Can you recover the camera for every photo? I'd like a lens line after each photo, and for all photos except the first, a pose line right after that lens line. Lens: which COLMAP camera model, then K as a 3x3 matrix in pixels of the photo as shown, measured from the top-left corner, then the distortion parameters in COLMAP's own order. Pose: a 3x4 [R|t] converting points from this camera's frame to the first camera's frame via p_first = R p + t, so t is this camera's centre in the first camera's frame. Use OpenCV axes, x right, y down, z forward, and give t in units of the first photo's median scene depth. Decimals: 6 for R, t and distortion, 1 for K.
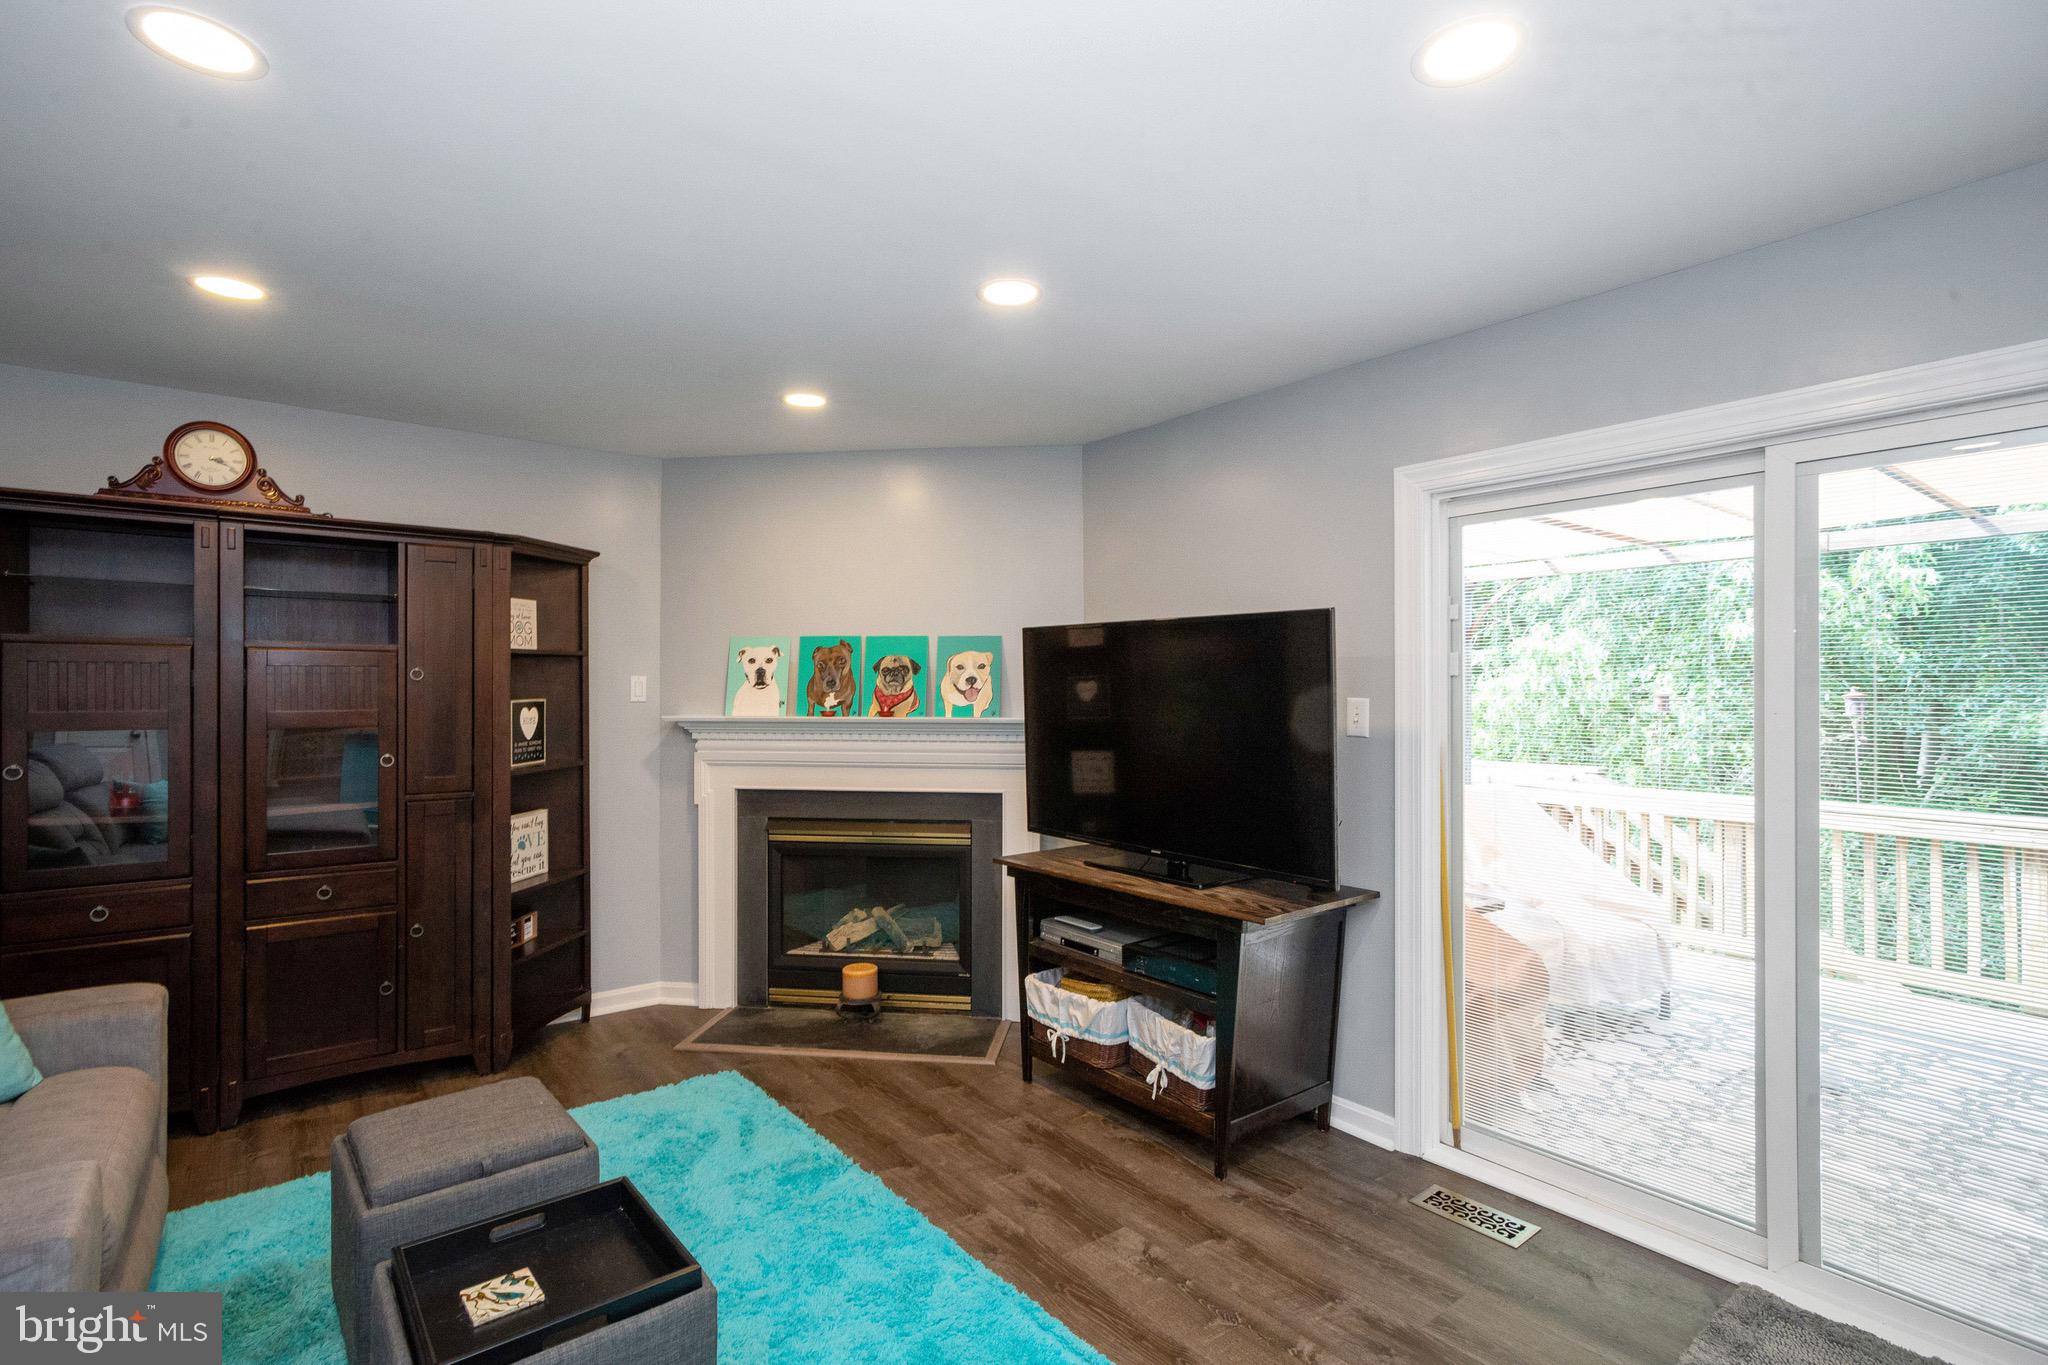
lens RADIAL K [[1014.4, 0, 1030.5], [0, 1014.4, 689.2], [0, 0, 1]] dist [-0.002112, -0.001243]
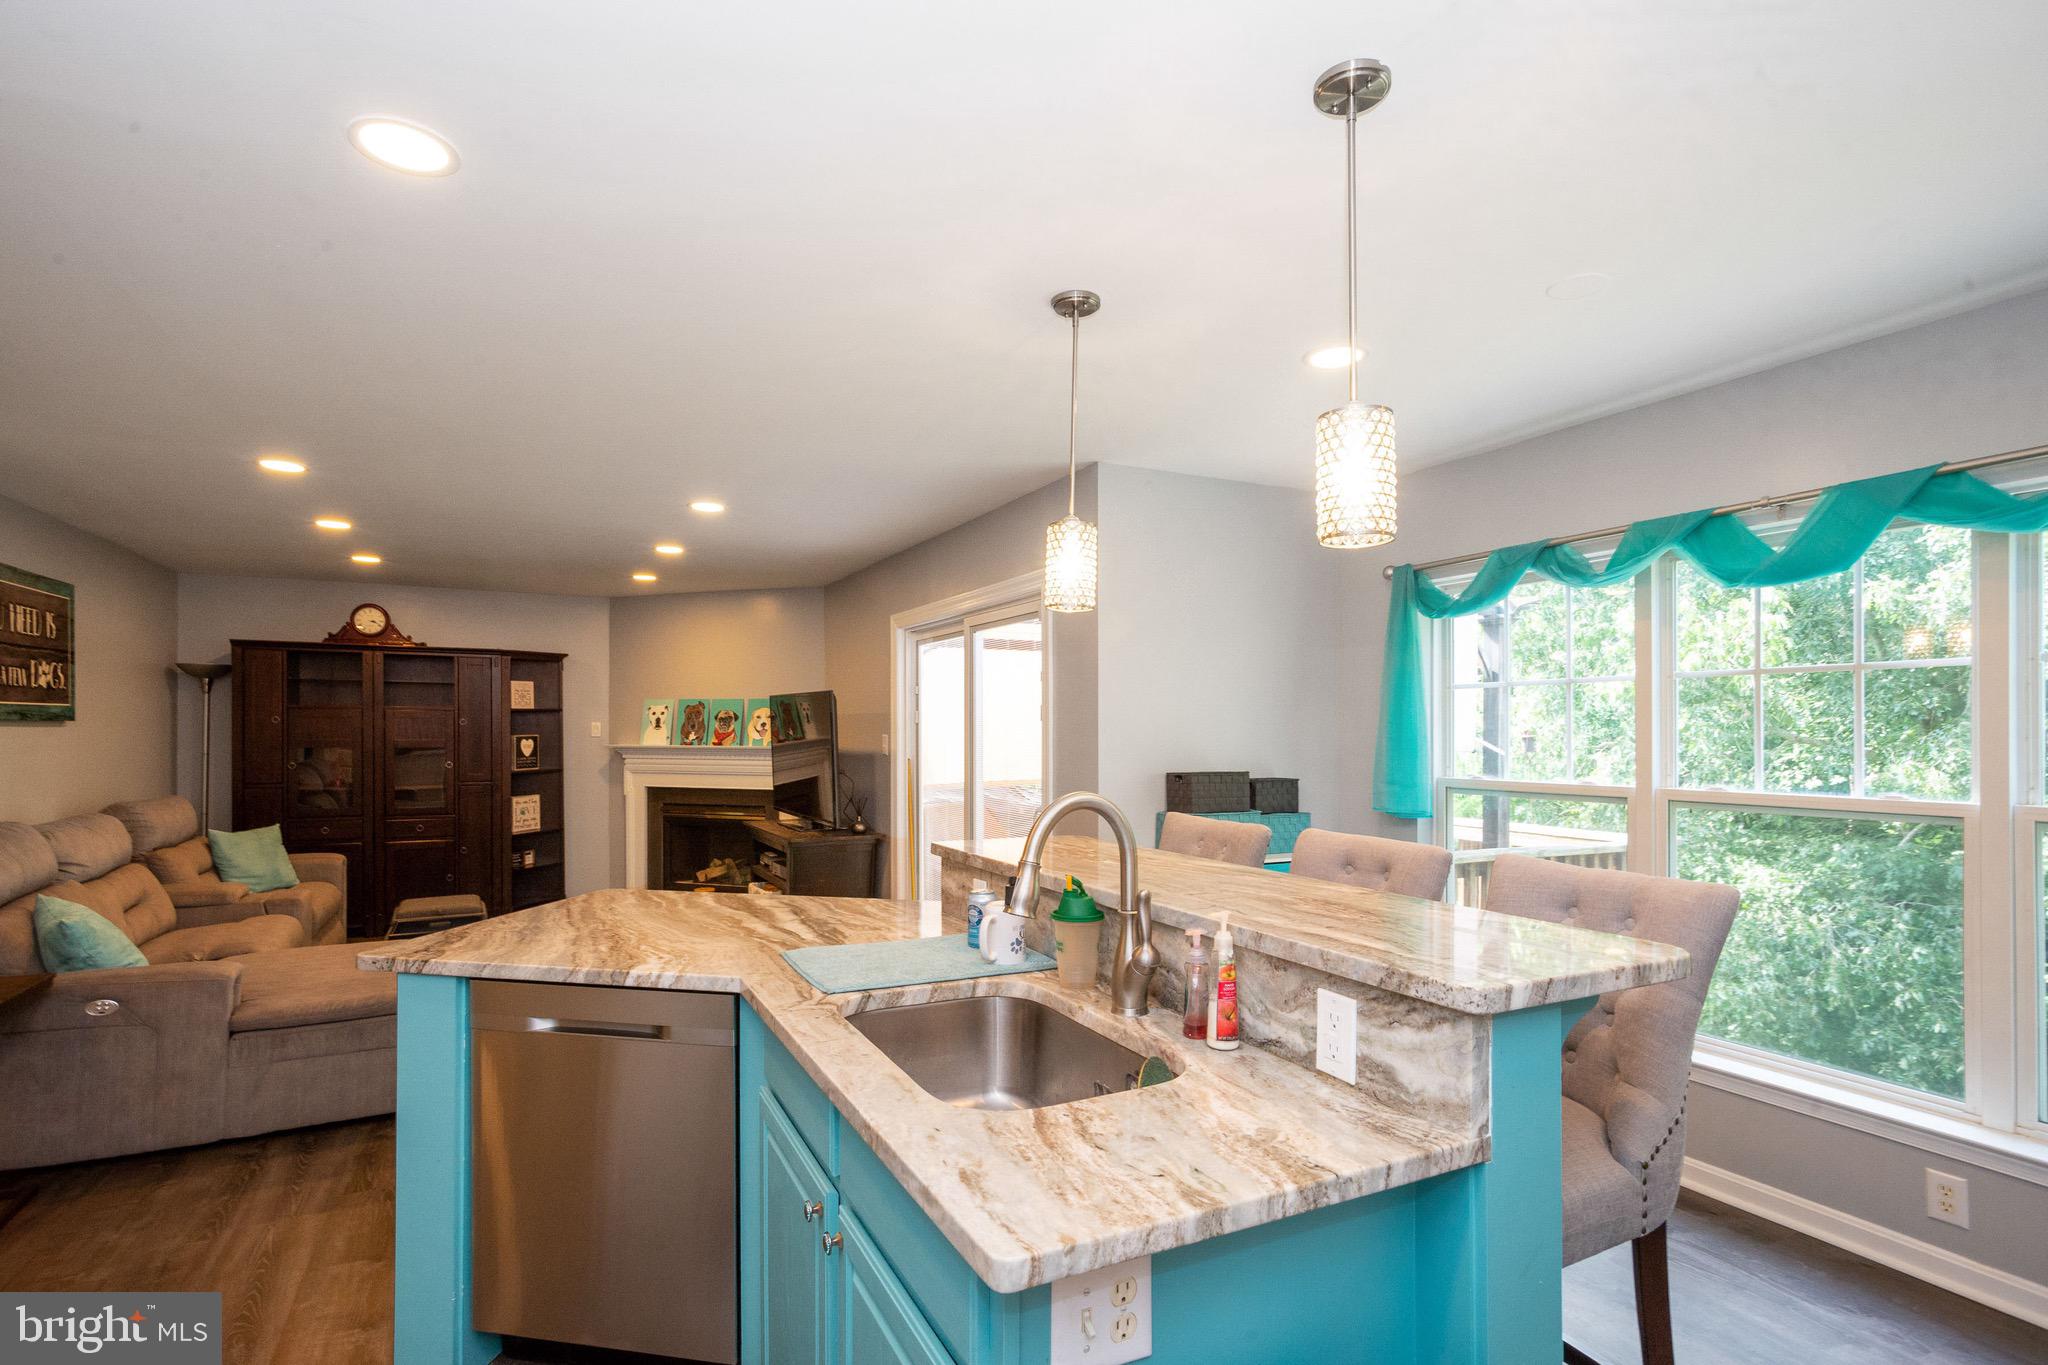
lens RADIAL K [[1014.4, 0, 1001.0], [0, 1014.4, 733.9], [0, 0, 1]] dist [-0.002112, -0.001243]
pose [[0.980704, 0.002332, -0.195486, 0.717764], [-0.002313, 0.999997, 0.000327, 0.005795], [0.195486, 0.000132, 0.980707, -0.656136]]
